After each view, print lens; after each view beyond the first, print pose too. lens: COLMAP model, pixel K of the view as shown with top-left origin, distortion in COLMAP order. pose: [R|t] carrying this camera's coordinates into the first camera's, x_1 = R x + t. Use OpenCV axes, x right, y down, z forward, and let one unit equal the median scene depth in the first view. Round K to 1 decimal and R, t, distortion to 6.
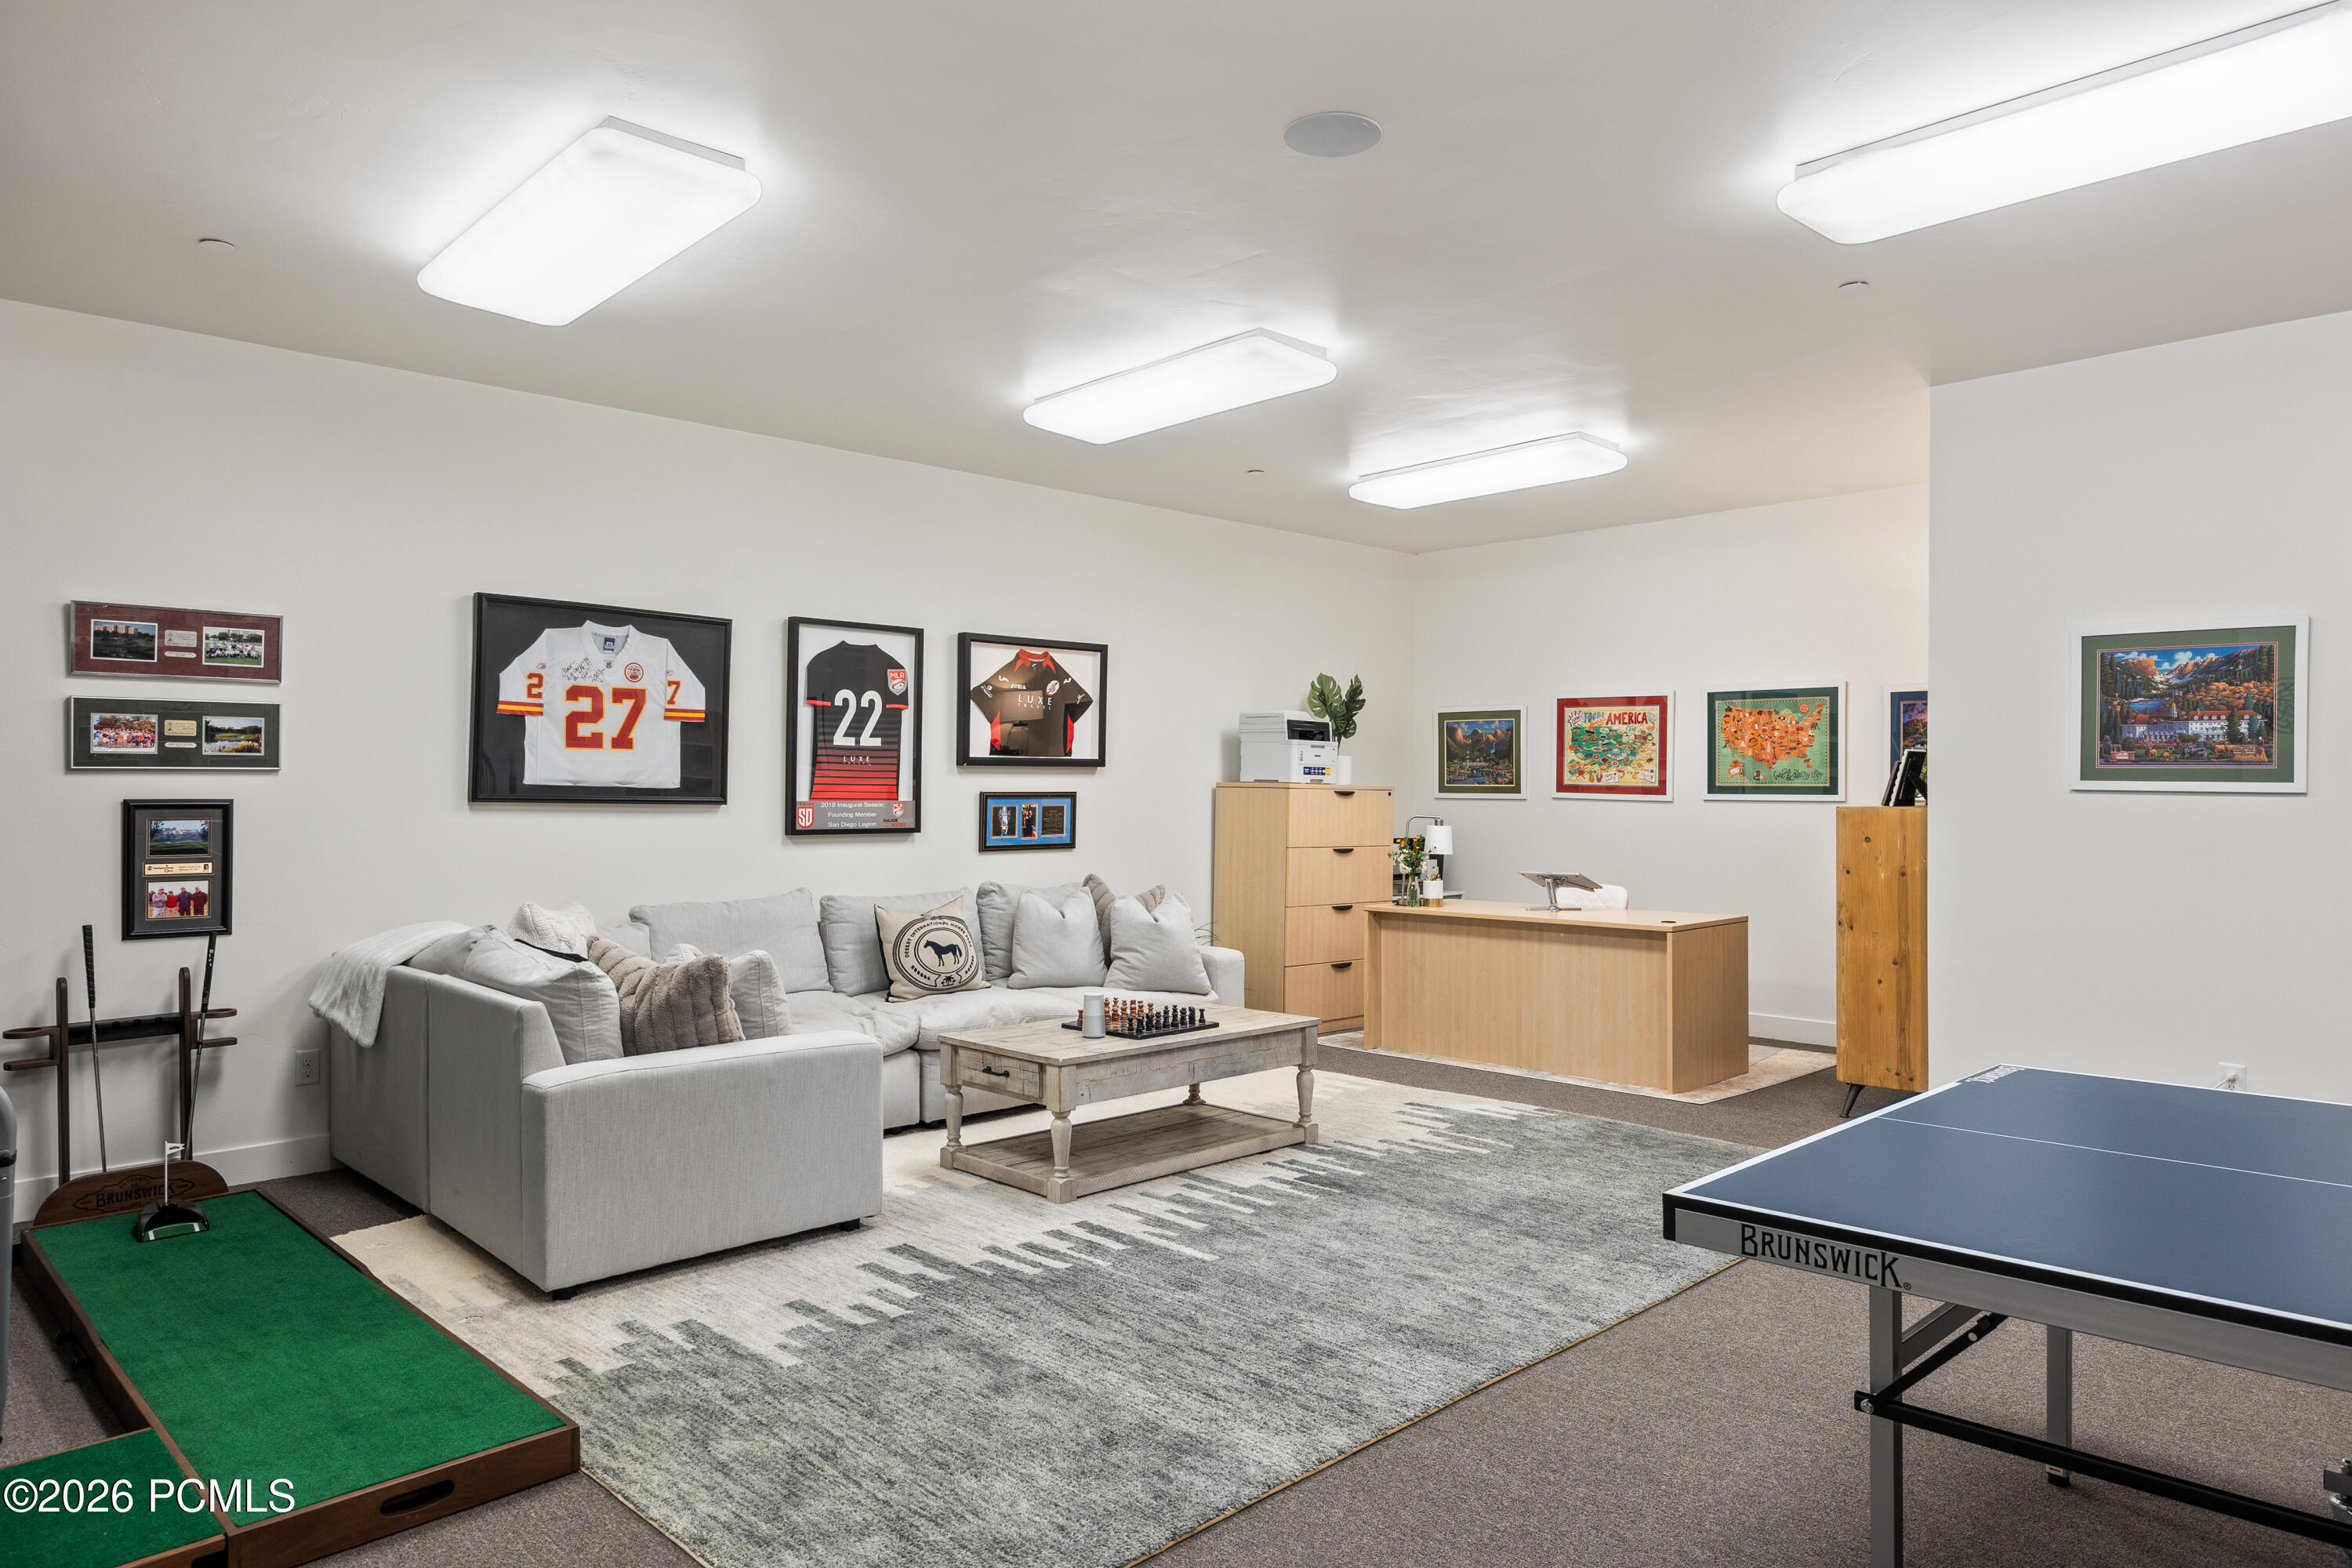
lens RADIAL K [[1477.9, 0, 1176.0], [0, 1477.9, 784.0], [0, 0, 1]] dist [-0.000449, -0.000877]
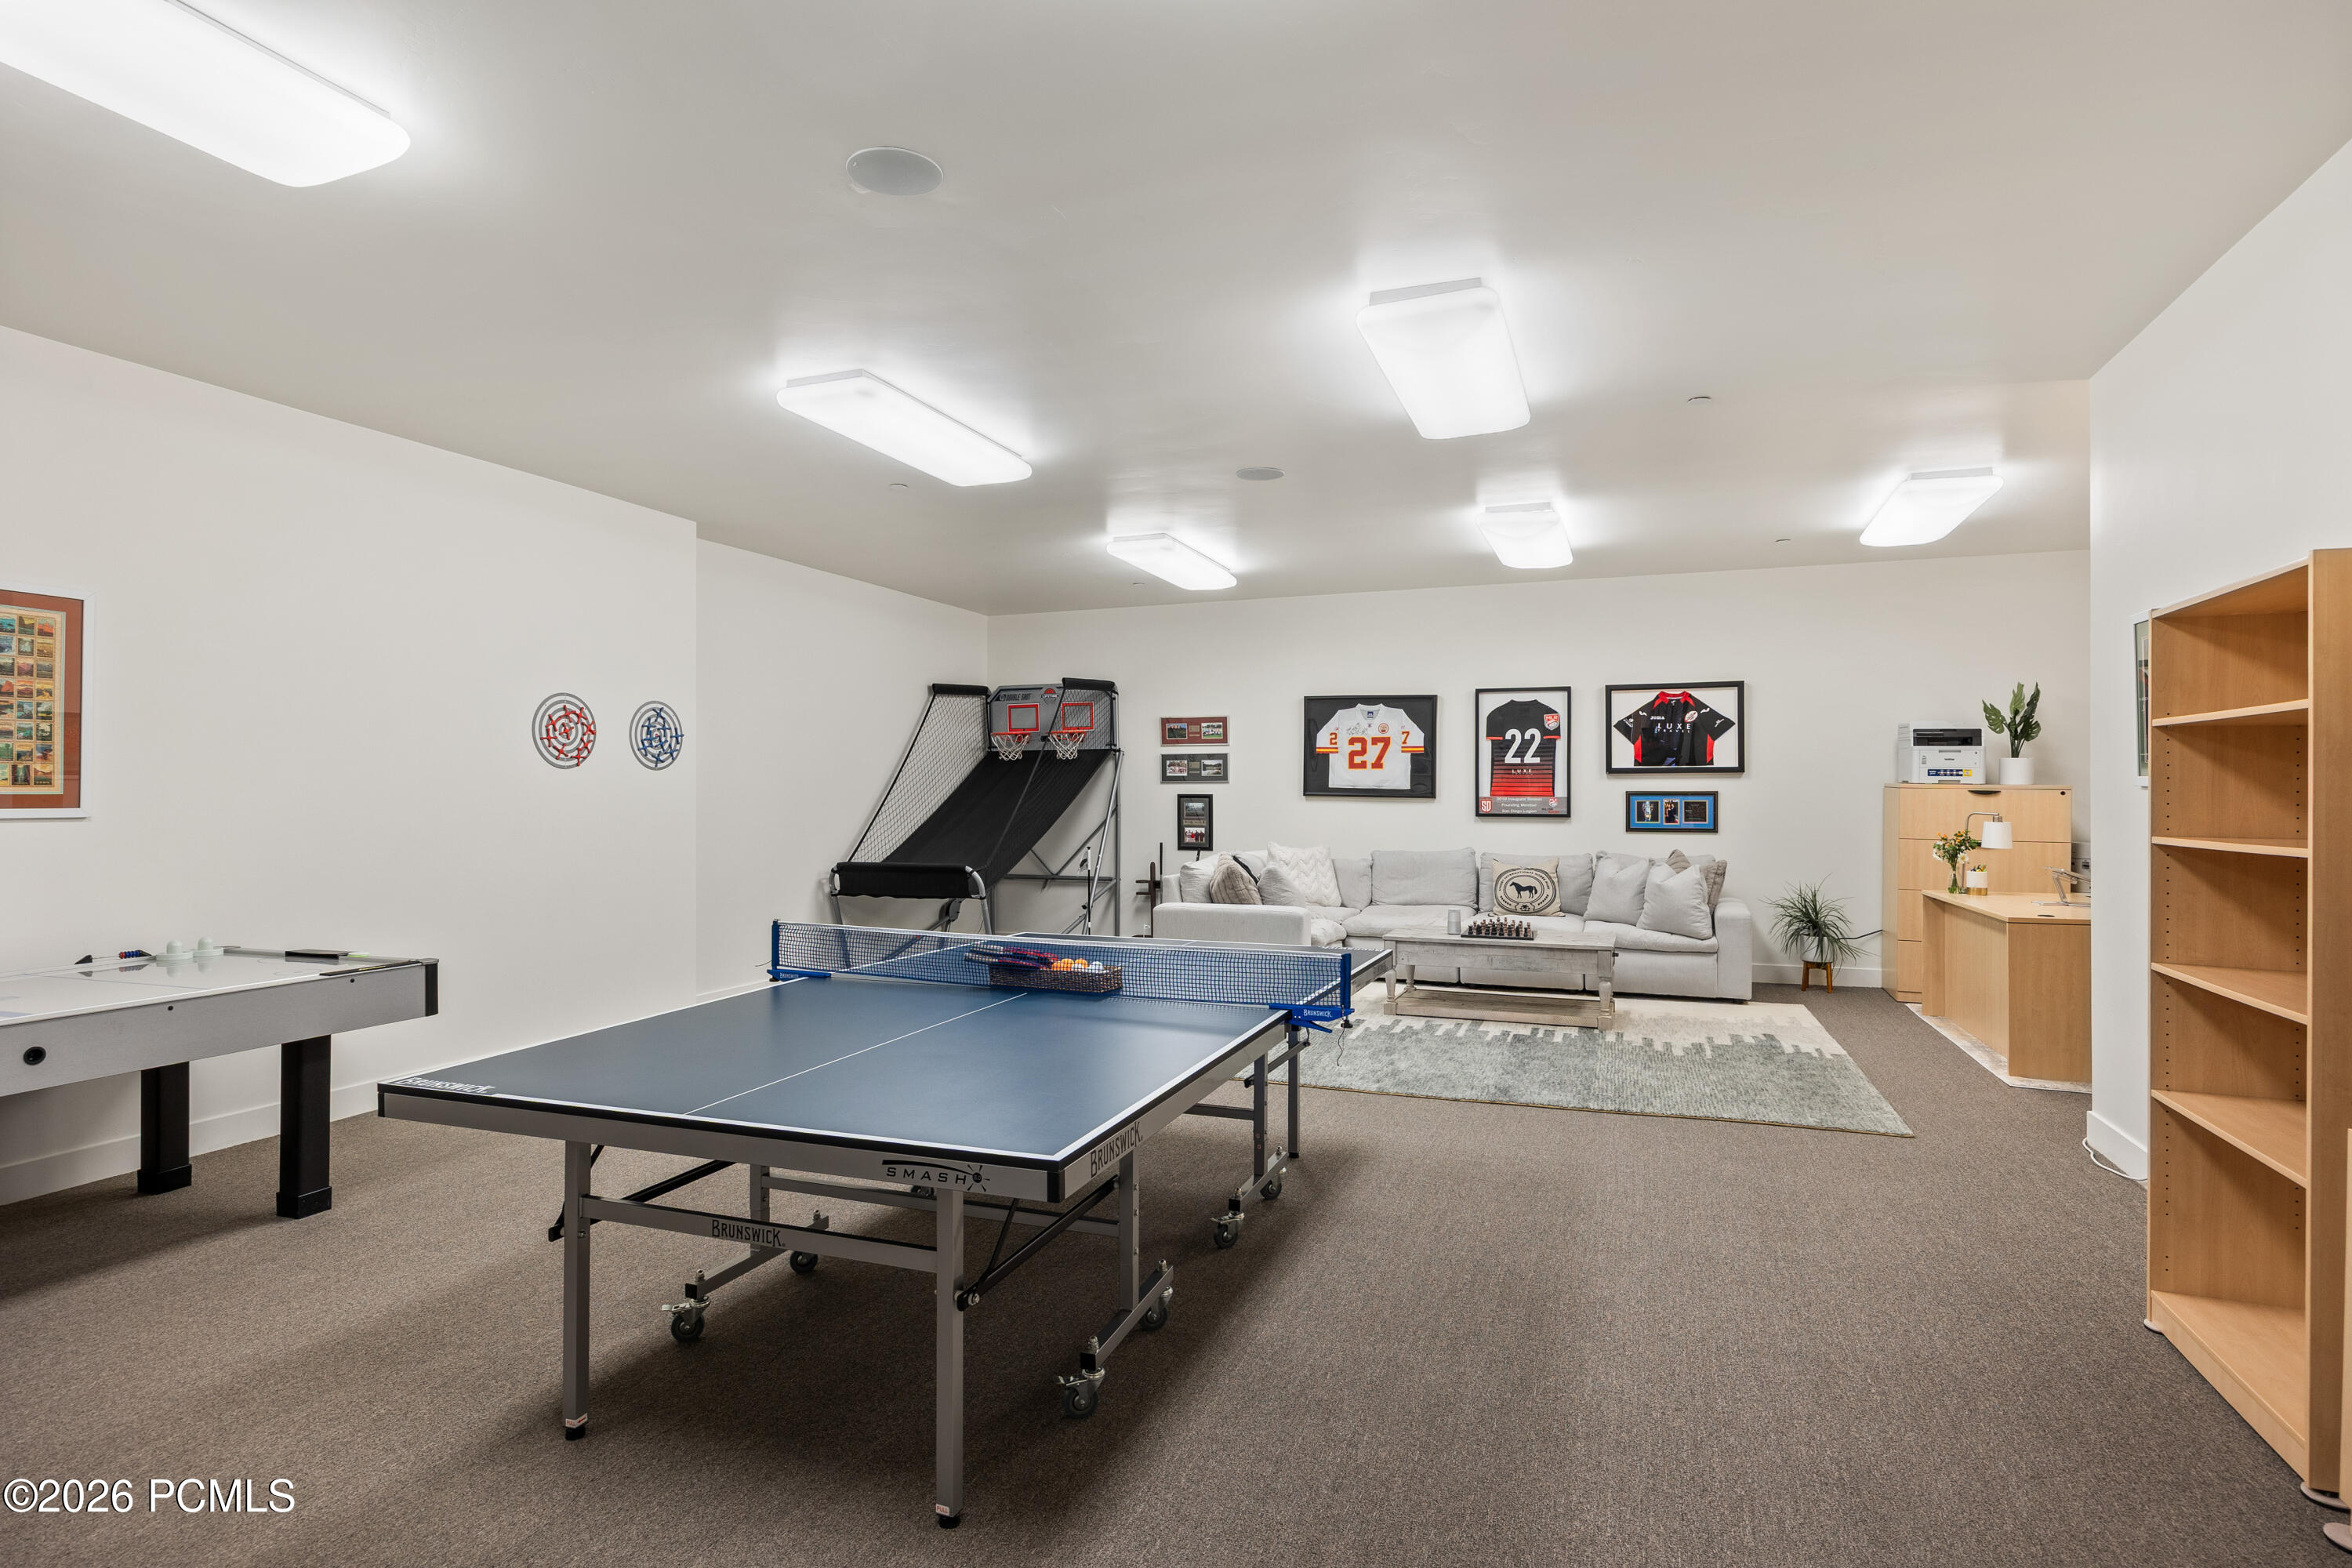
lens RADIAL K [[1213.2, 0, 1176.0], [0, 1213.2, 784.0], [0, 0, 1]] dist [0.002938, 0.000407]
pose [[0.420775, -0.006434, -0.907142, 0.864181], [0.003784, 0.999979, -0.005337, 0.003195], [0.907157, -0.001188, 0.420790, 0.091773]]
